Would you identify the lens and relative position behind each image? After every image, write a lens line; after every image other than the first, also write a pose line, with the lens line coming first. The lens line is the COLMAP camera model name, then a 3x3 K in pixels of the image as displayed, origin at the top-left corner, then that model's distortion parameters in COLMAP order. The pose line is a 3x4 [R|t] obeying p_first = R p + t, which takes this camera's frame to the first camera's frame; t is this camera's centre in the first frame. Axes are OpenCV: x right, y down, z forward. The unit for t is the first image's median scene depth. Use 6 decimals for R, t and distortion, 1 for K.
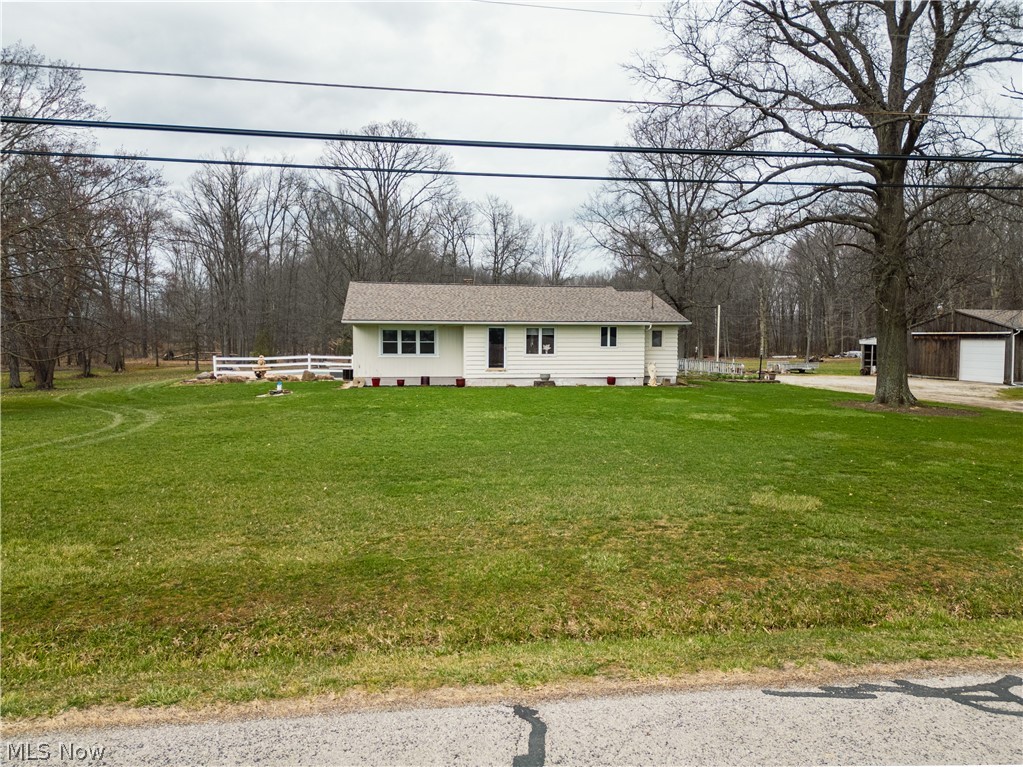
lens RADIAL K [[714.6, 0, 505.0], [0, 714.6, 383.1], [0, 0, 1]] dist [0.061861, -0.056708]
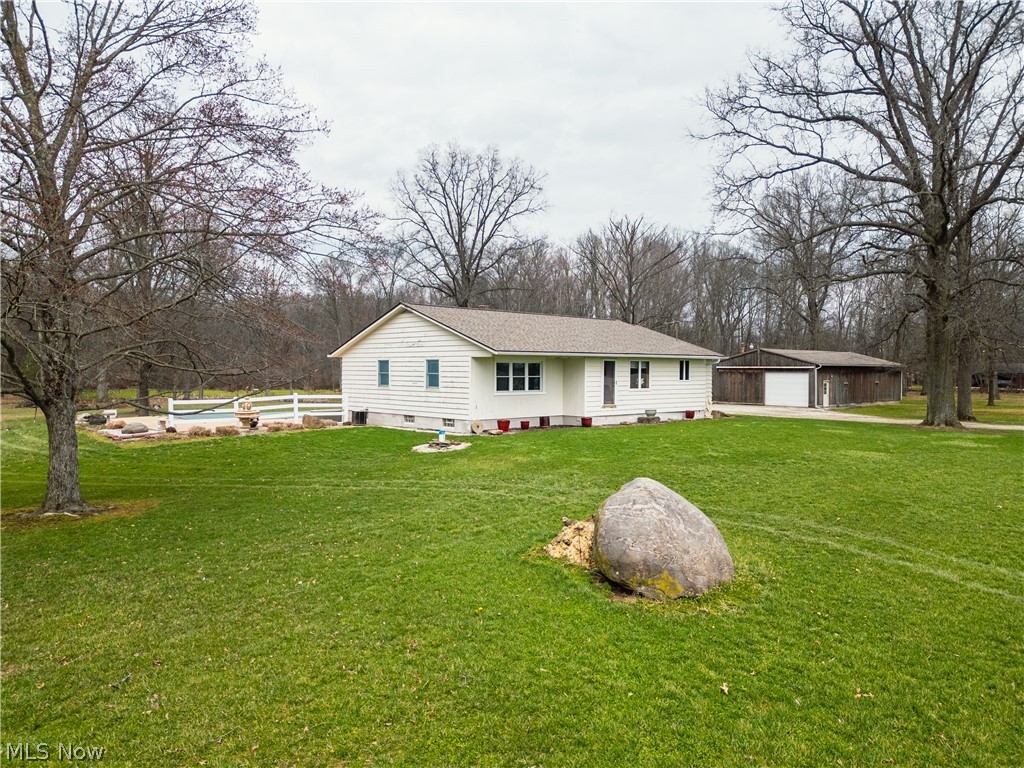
lens RADIAL K [[715.3, 0, 505.5], [0, 715.3, 383.6], [0, 0, 1]] dist [0.061861, -0.056708]
pose [[0.845469, -0.010282, 0.533926, -0.599279], [0.033626, 0.998856, -0.034010, -0.020798], [-0.532965, 0.046708, 0.844847, 0.290272]]
